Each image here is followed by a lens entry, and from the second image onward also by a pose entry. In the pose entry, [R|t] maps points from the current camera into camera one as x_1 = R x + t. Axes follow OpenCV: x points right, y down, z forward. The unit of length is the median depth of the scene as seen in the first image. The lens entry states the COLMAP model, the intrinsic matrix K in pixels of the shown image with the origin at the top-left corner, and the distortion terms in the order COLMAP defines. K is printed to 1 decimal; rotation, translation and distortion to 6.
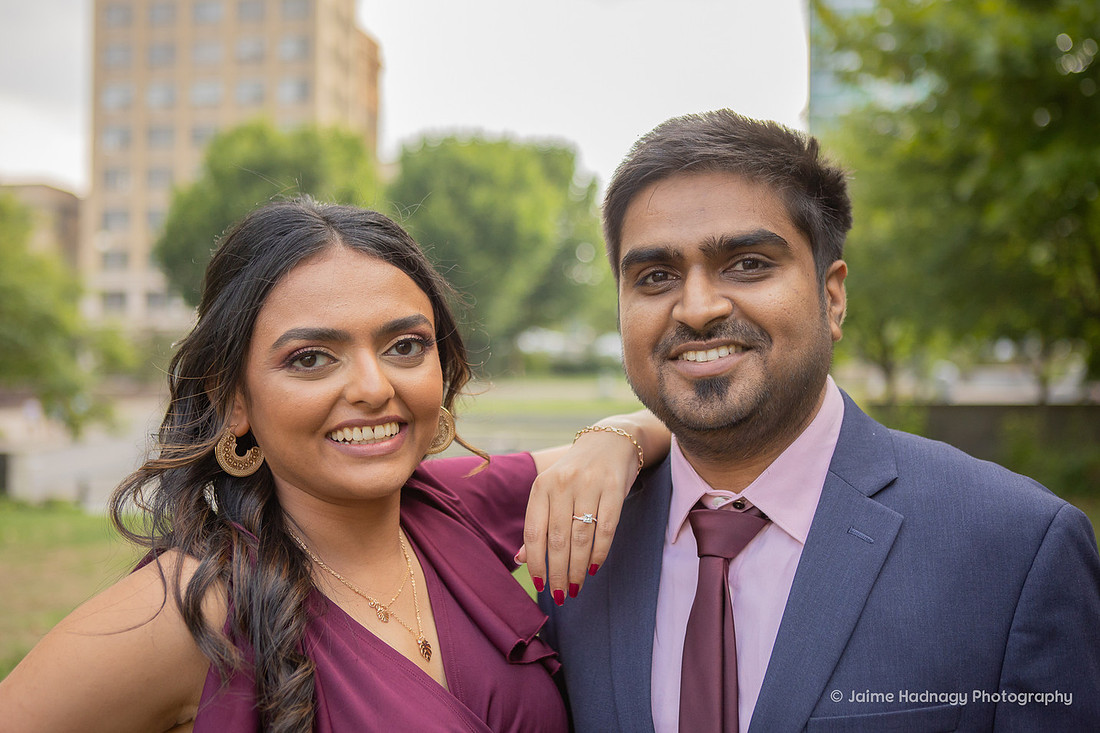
lens RADIAL K [[1425.1, 0, 550.0], [0, 1425.1, 366.5], [0, 0, 1]] dist [0.003184, 0.005545]
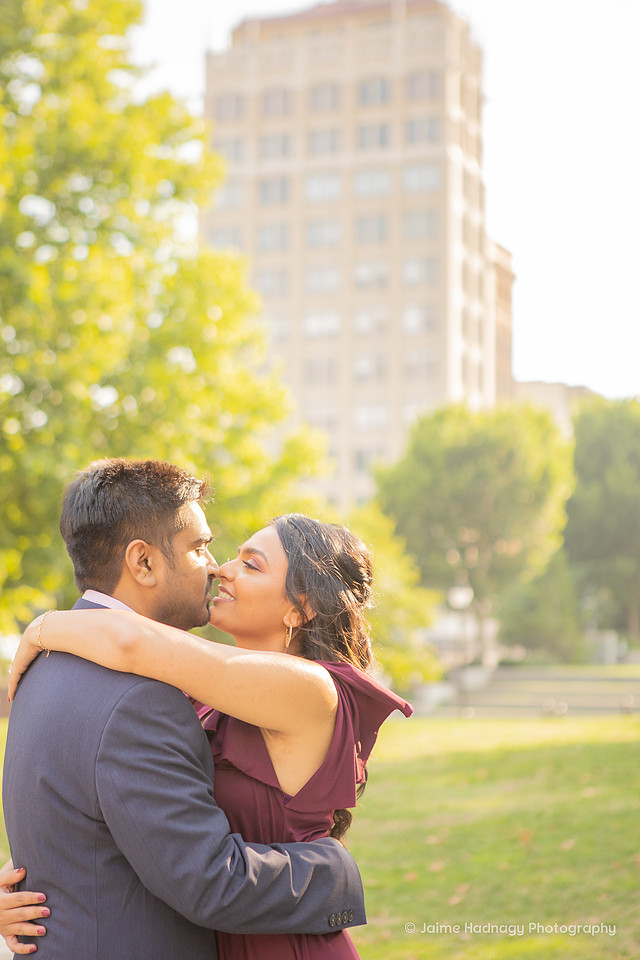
lens RADIAL K [[1998.5, 0, 320.0], [0, 1998.5, 480.0], [0, 0, 1]] dist [0.140742, 0.180589]
pose [[0.982156, -0.018450, -0.187159, -0.011350], [0.004348, 0.997138, -0.075481, -0.000244], [0.188016, 0.073320, 0.979425, -0.233595]]
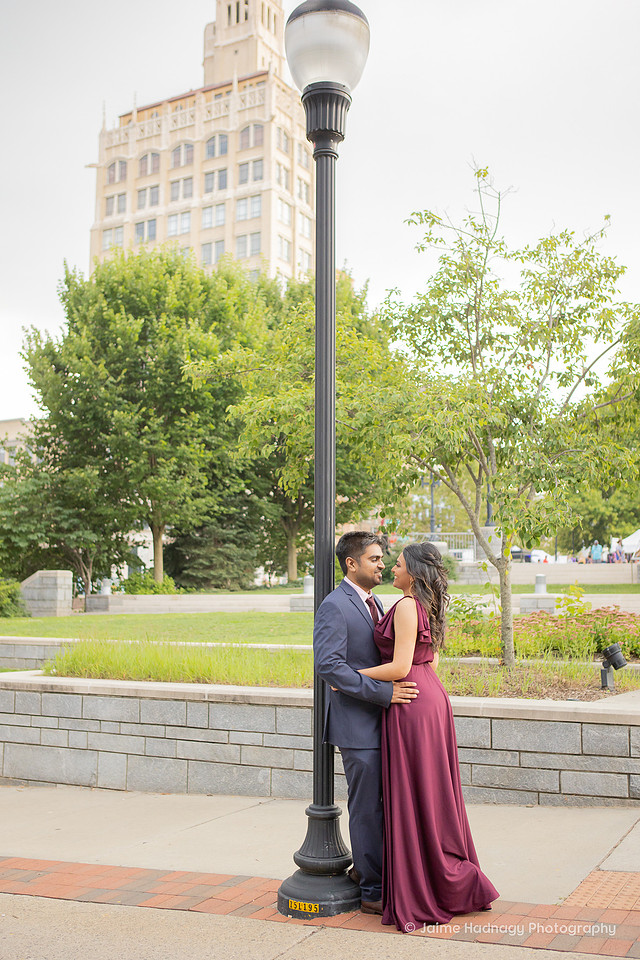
lens RADIAL K [[1047.5, 0, 306.6], [0, 1047.5, 479.9], [0, 0, 1]] dist [-0.018257, -0.027564]
pose [[0.950470, -0.040738, -0.308135, 0.106958], [0.009954, 0.994854, -0.100826, 0.005917], [0.310657, 0.092765, 0.945985, 0.297409]]
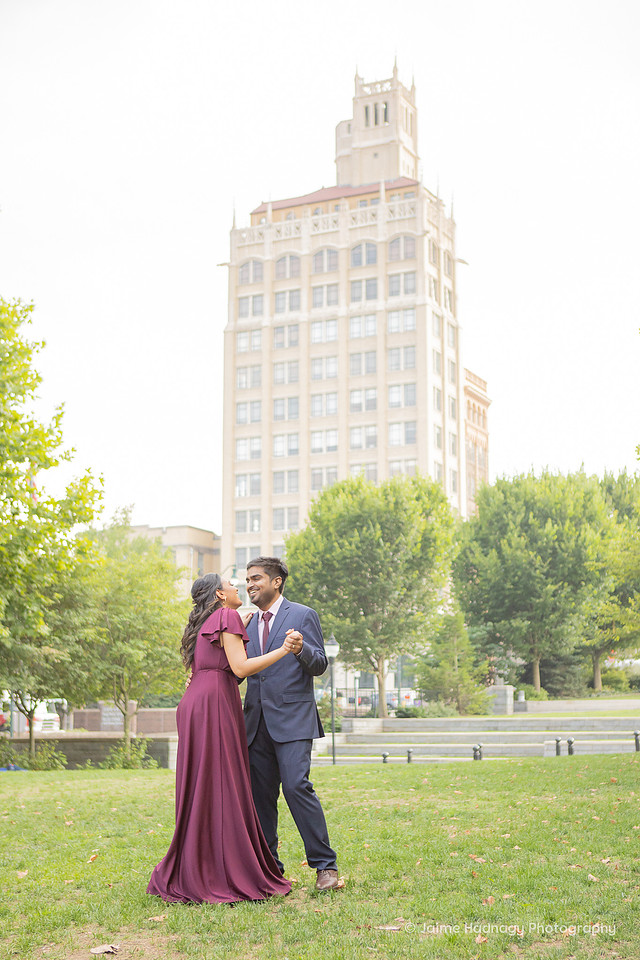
lens RADIAL K [[1478.1, 0, 321.5], [0, 1478.1, 499.4], [0, 0, 1]] dist [-0.007054, 0.009746]
pose [[0.968411, -0.049145, -0.244469, 0.034592], [0.016611, 0.990923, -0.133401, 0.005174], [0.248805, 0.125126, 0.960437, -0.094232]]
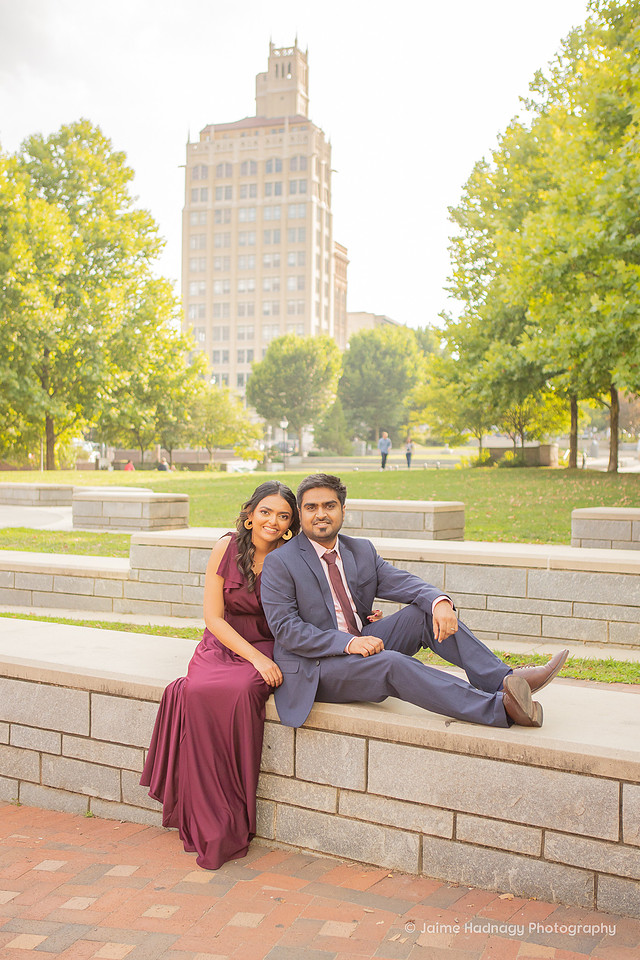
lens RADIAL K [[1124.5, 0, 320.0], [0, 1124.5, 480.0], [0, 0, 1]] dist [-0.021285, -0.012168]
pose [[0.989313, 0.005205, -0.145711, 0.054172], [-0.000481, 0.999474, 0.032431, 0.002839], [0.145804, -0.032014, 0.988795, -0.388132]]
